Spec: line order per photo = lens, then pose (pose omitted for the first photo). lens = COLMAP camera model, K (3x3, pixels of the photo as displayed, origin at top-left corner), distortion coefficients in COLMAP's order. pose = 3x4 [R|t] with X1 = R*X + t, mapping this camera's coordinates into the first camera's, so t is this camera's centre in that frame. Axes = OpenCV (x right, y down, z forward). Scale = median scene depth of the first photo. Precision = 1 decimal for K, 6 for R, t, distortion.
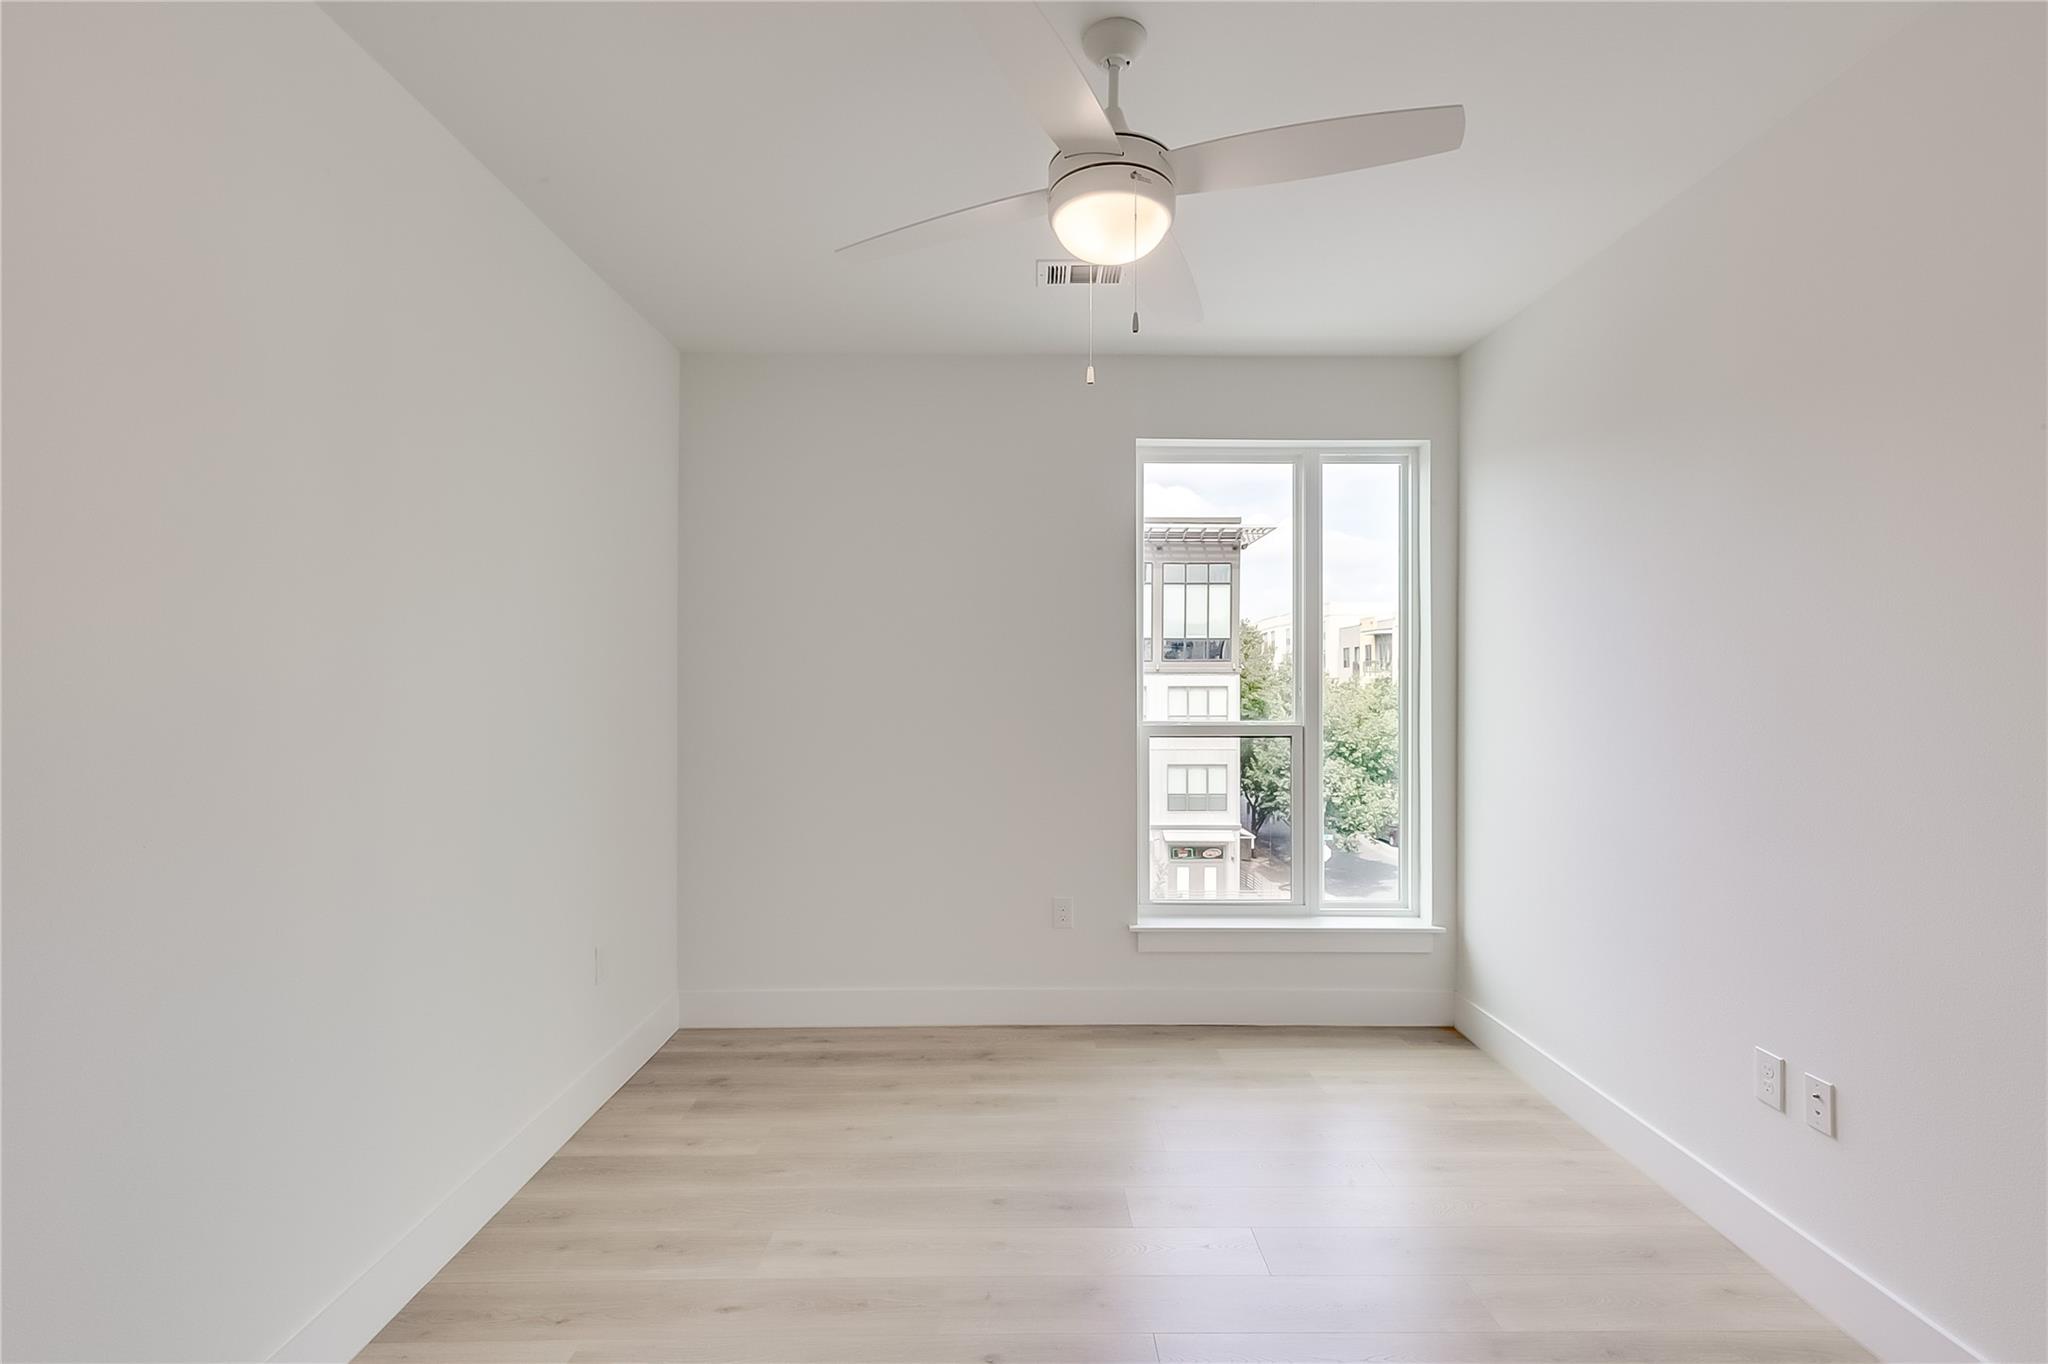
lens RADIAL K [[923.7, 0, 1019.9], [0, 923.7, 674.9], [0, 0, 1]] dist [0.008928, -0.003775]
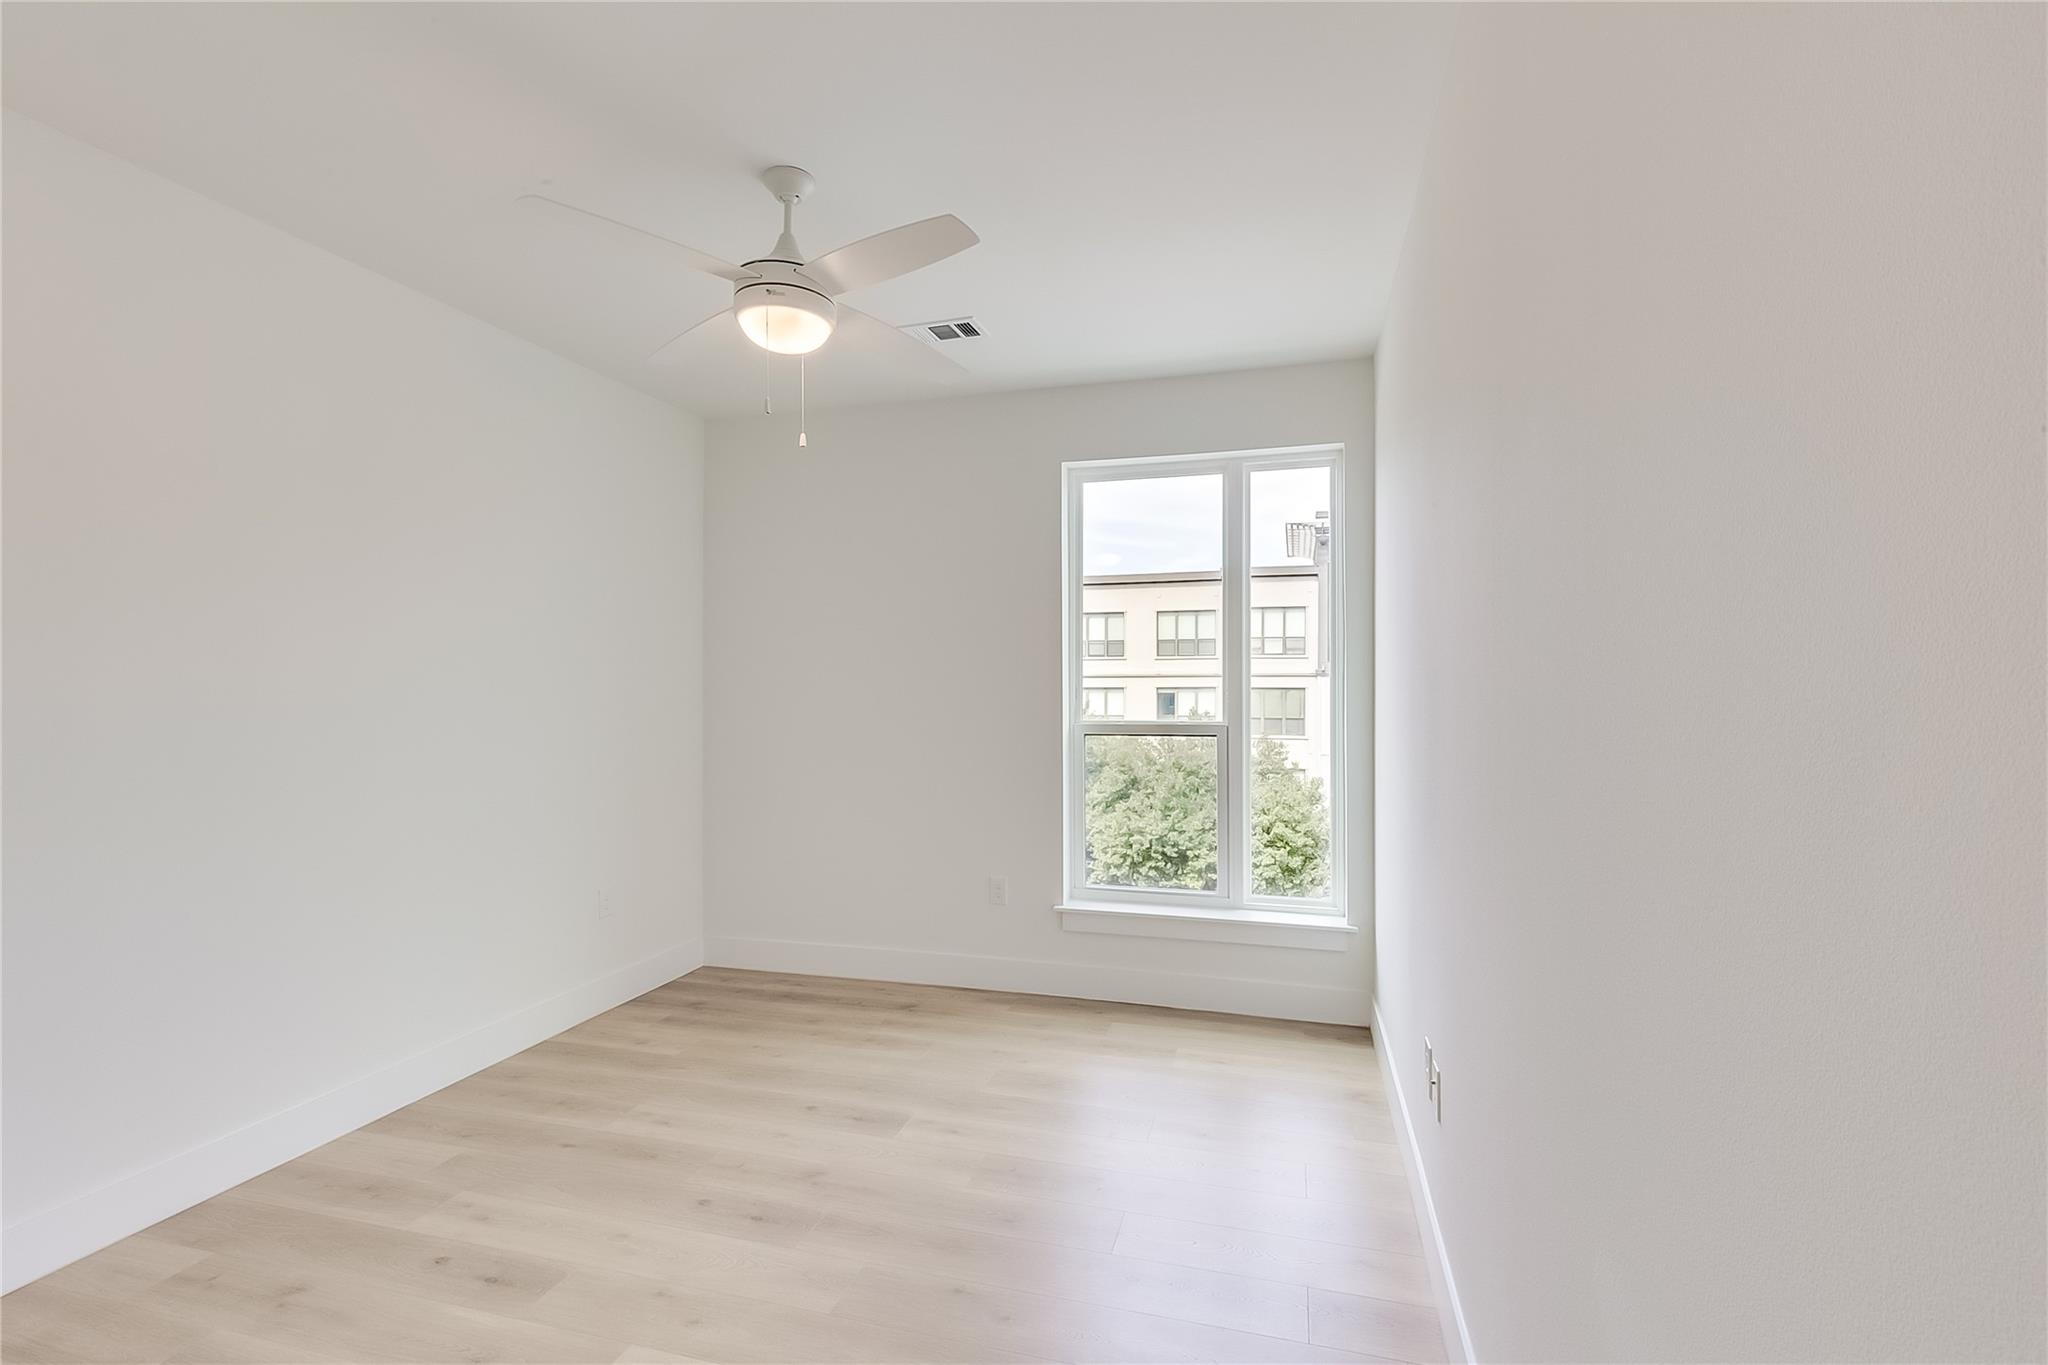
lens RADIAL K [[923.7, 0, 1030.5], [0, 923.7, 677.2], [0, 0, 1]] dist [0.008928, -0.003775]
pose [[0.957611, -0.008381, -0.287944, 0.440190], [0.007957, 0.999965, -0.002641, 0.001478], [0.287956, 0.000238, 0.957644, -0.067463]]
